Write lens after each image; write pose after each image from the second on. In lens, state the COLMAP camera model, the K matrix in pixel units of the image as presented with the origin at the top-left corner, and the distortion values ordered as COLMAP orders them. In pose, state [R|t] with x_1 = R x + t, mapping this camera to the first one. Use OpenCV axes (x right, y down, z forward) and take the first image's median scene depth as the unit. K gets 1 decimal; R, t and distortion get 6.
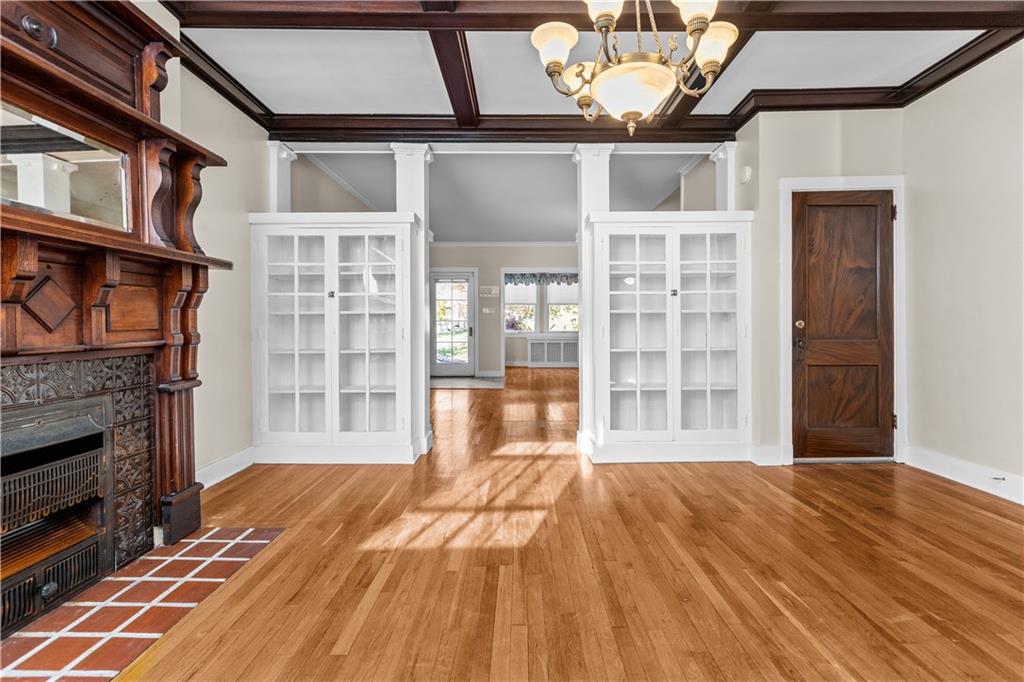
lens RADIAL K [[483.4, 0, 513.2], [0, 483.4, 334.8], [0, 0, 1]] dist [0.000089, 0.000143]
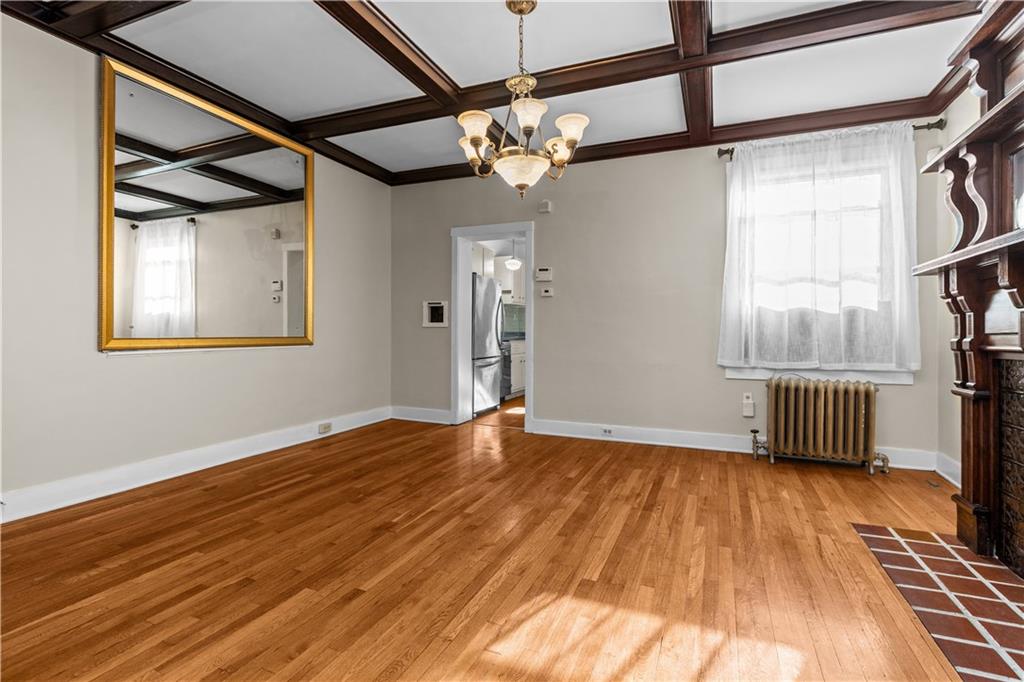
lens RADIAL K [[483.4, 0, 512.3], [0, 483.4, 337.7], [0, 0, 1]] dist [0.000089, 0.000143]
pose [[-0.930409, 0.000602, 0.366522, -0.197982], [0.006124, 0.999885, 0.013905, -0.007356], [-0.366471, 0.015182, -0.930305, 1.743110]]
